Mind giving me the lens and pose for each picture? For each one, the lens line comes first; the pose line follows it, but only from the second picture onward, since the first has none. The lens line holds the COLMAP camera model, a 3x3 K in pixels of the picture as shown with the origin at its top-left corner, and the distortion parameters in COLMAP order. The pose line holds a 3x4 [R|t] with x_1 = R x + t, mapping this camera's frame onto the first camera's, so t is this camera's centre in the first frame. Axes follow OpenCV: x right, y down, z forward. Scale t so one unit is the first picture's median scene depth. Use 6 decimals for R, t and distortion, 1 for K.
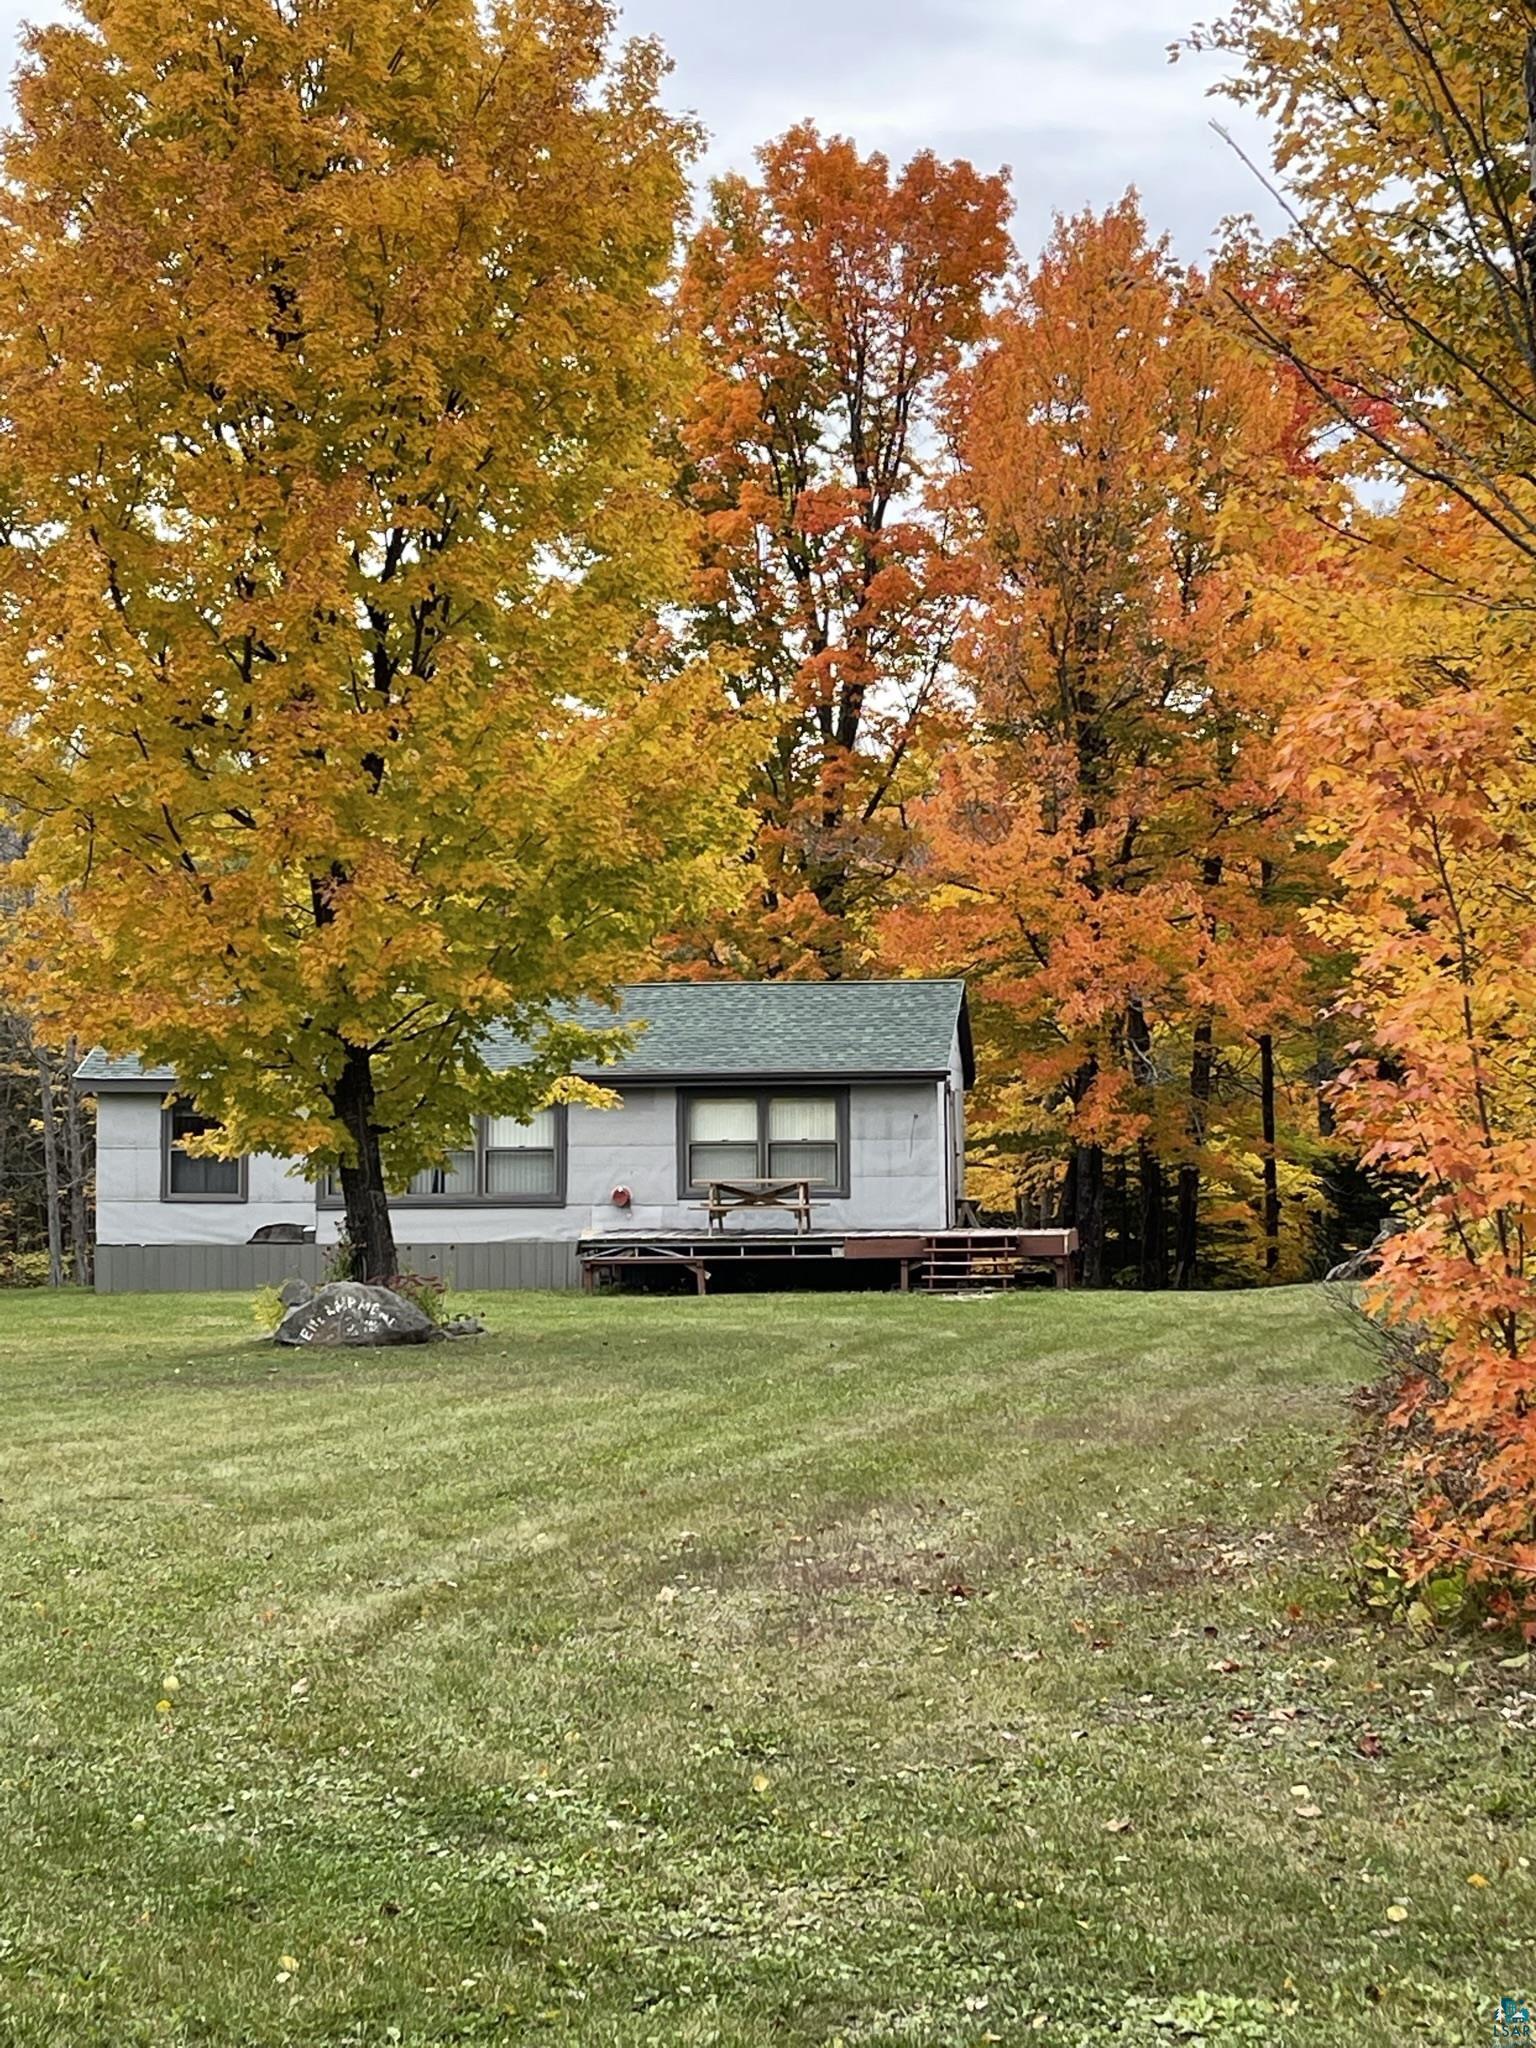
lens RADIAL K [[3800.9, 0, 768.0], [0, 3800.9, 1024.0], [0, 0, 1]] dist [0.060031, -0.023025]
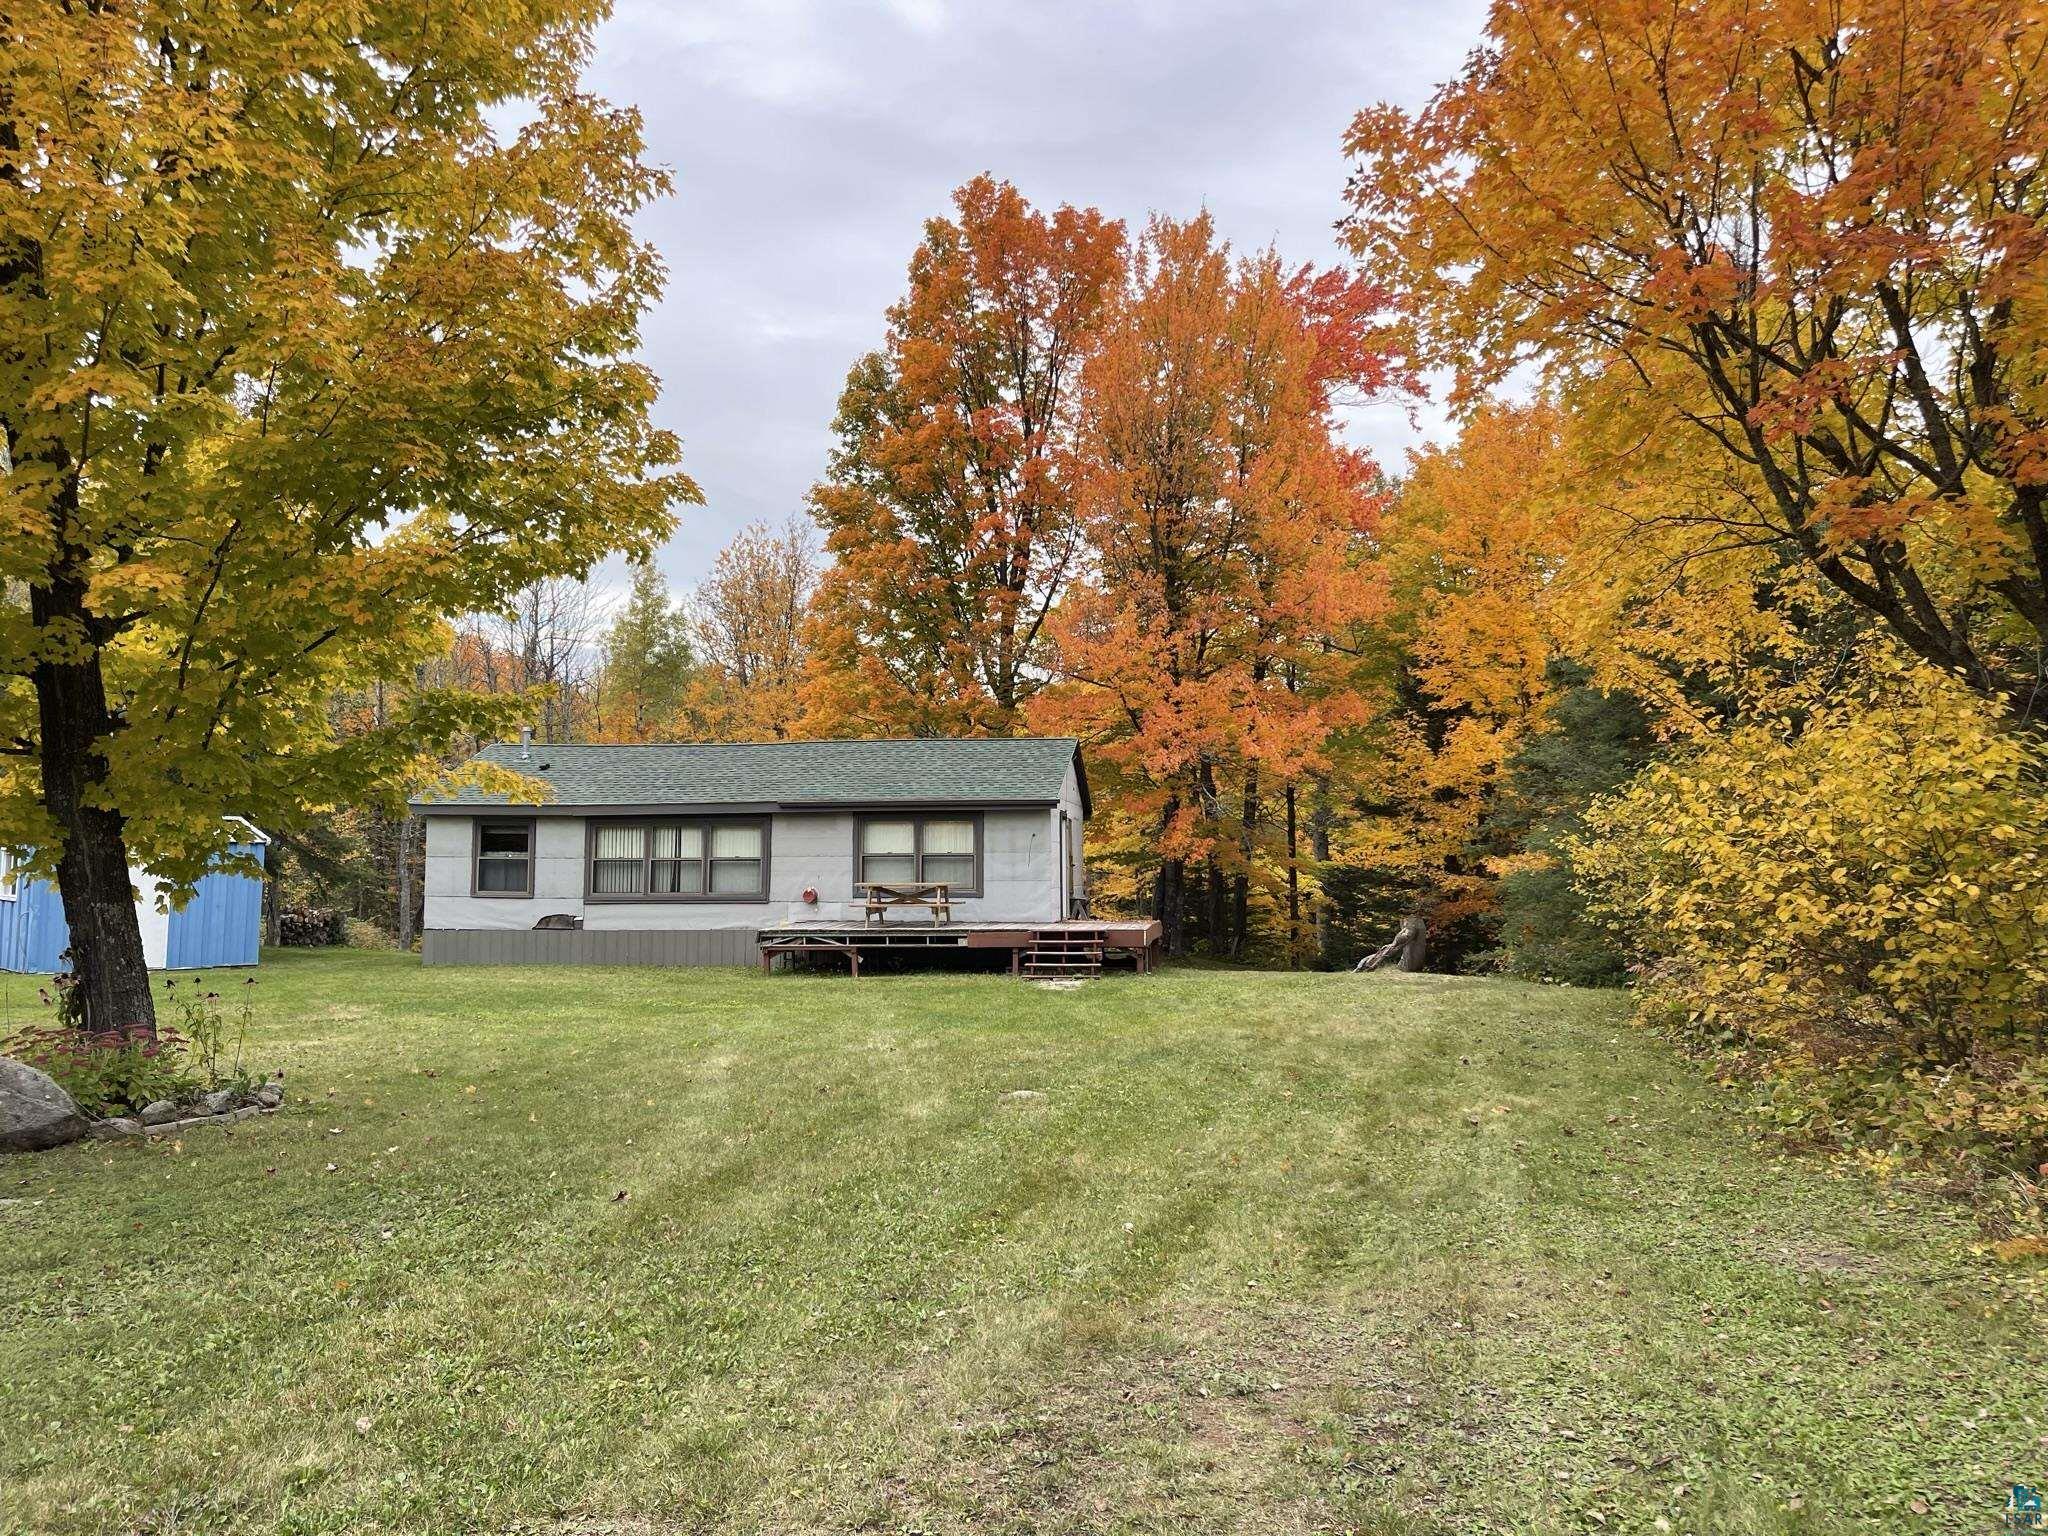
lens RADIAL K [[1550.6, 0, 1024.0], [0, 1550.6, 768.0], [0, 0, 1]] dist [0.066068, -0.089482]
pose [[0.999671, 0.004083, -0.025310, 0.047709], [-0.004866, 0.999508, -0.030987, 0.017457], [0.025171, 0.031100, 0.999199, 0.458281]]
